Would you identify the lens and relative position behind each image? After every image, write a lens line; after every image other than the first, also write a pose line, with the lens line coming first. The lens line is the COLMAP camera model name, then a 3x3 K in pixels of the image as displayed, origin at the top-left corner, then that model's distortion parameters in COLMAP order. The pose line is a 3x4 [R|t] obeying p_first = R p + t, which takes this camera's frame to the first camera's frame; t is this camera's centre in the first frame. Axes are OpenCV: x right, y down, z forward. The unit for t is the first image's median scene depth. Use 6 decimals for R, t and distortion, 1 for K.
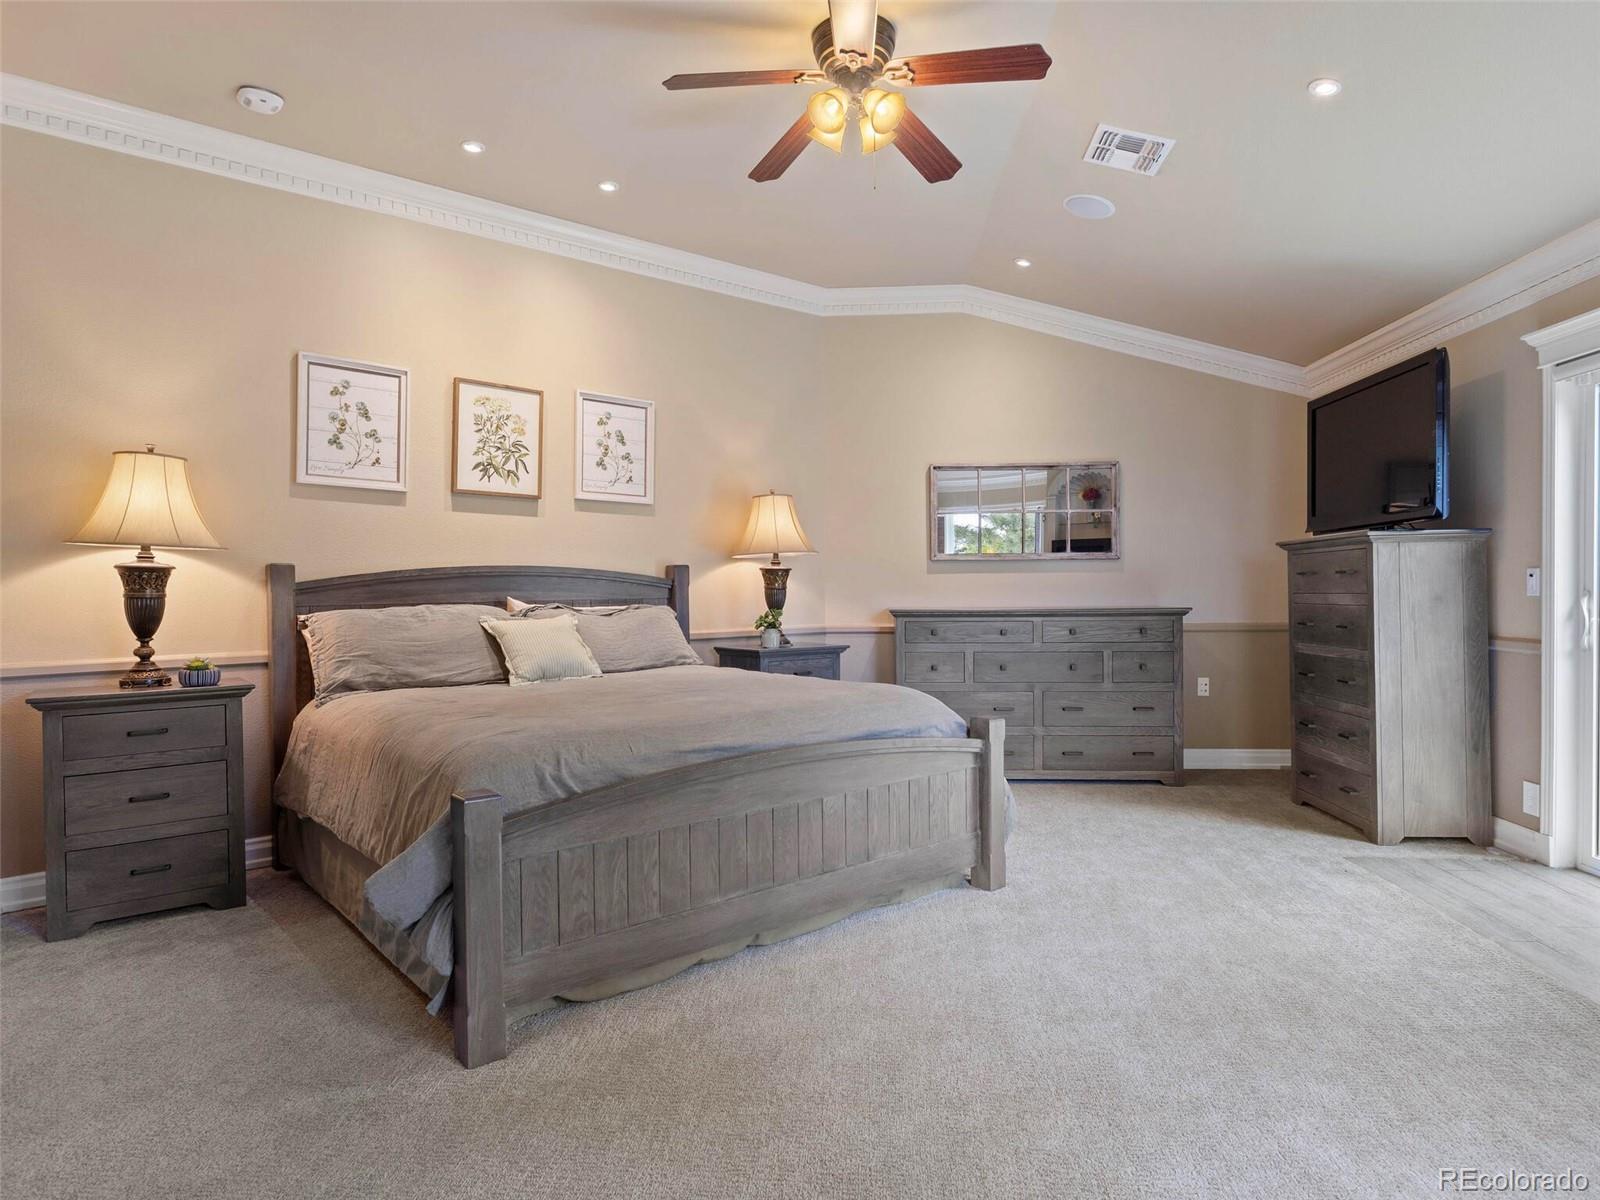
lens RADIAL K [[927.2, 0, 800.0], [0, 927.2, 600.0], [0, 0, 1]] dist [-0.000641, 0.000057]
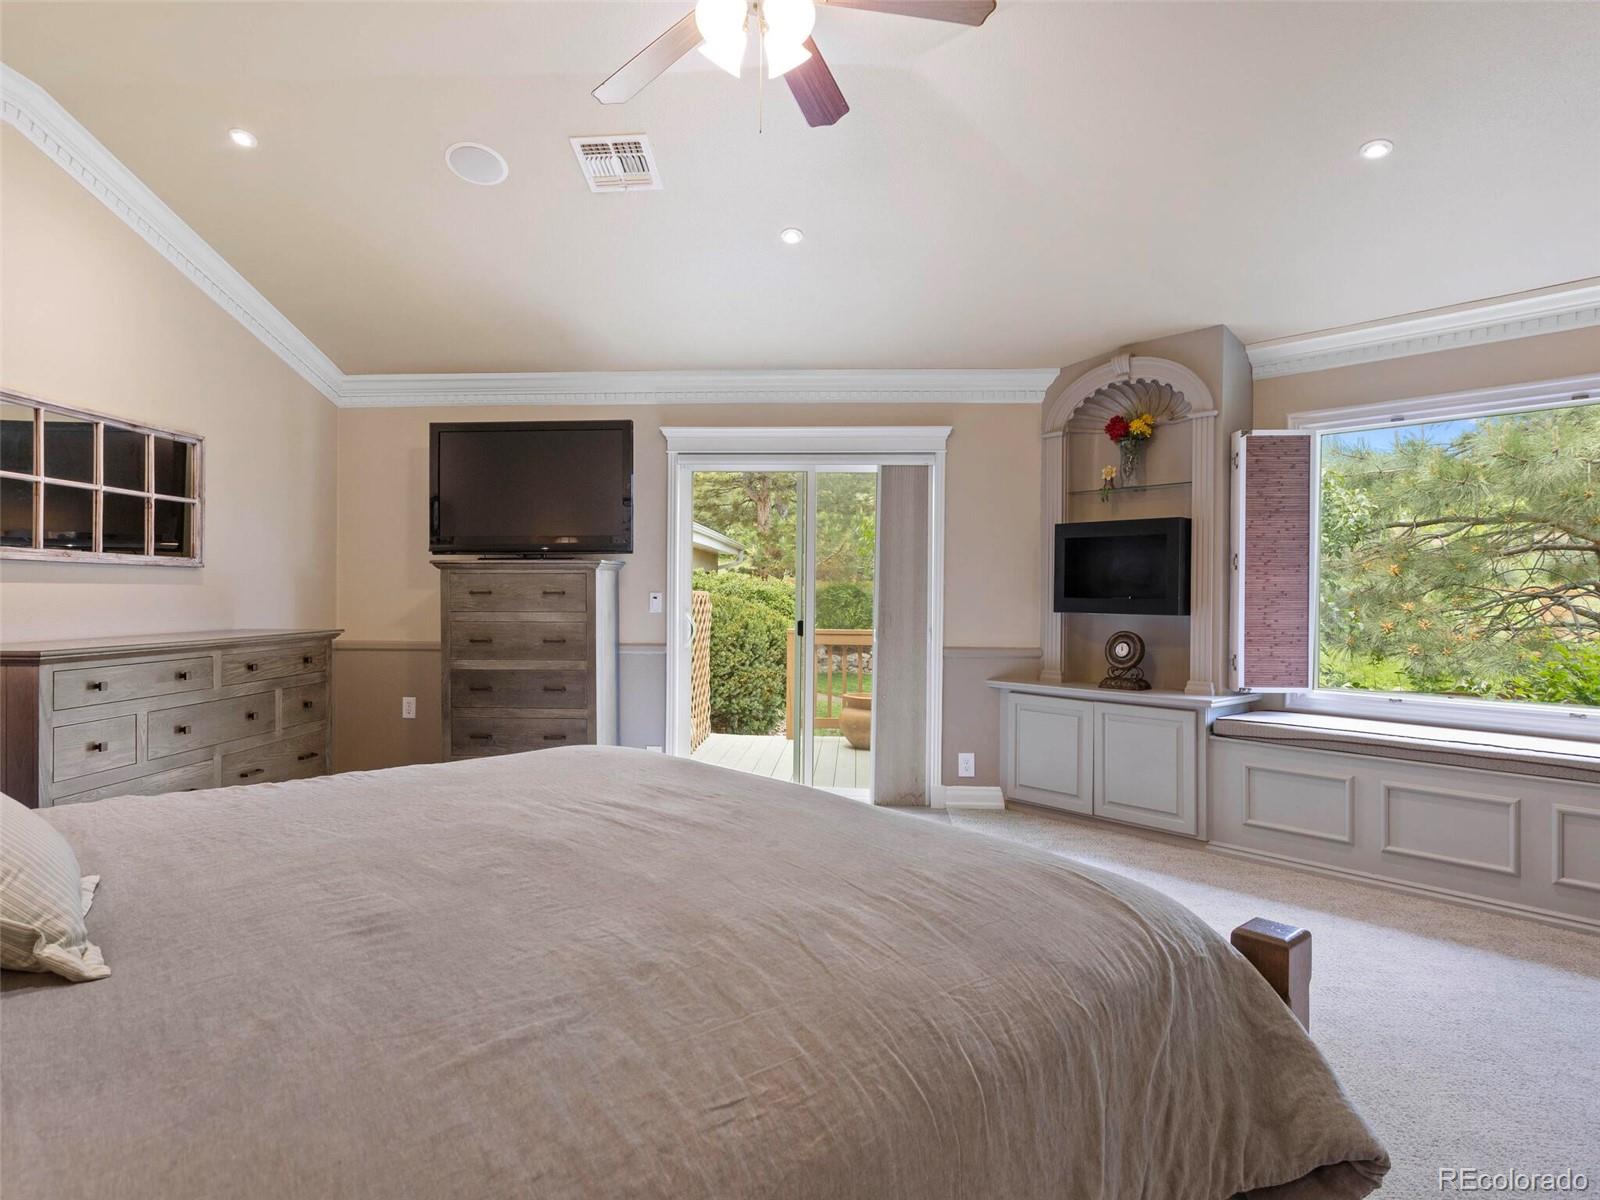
lens RADIAL K [[927.2, 0, 800.0], [0, 927.2, 600.0], [0, 0, 1]] dist [-0.000641, 0.000057]
pose [[-0.010972, 0.002099, 0.999938, -0.439592], [0.008978, 0.999958, -0.002000, -0.013469], [-0.999899, 0.008956, -0.010990, 0.574036]]
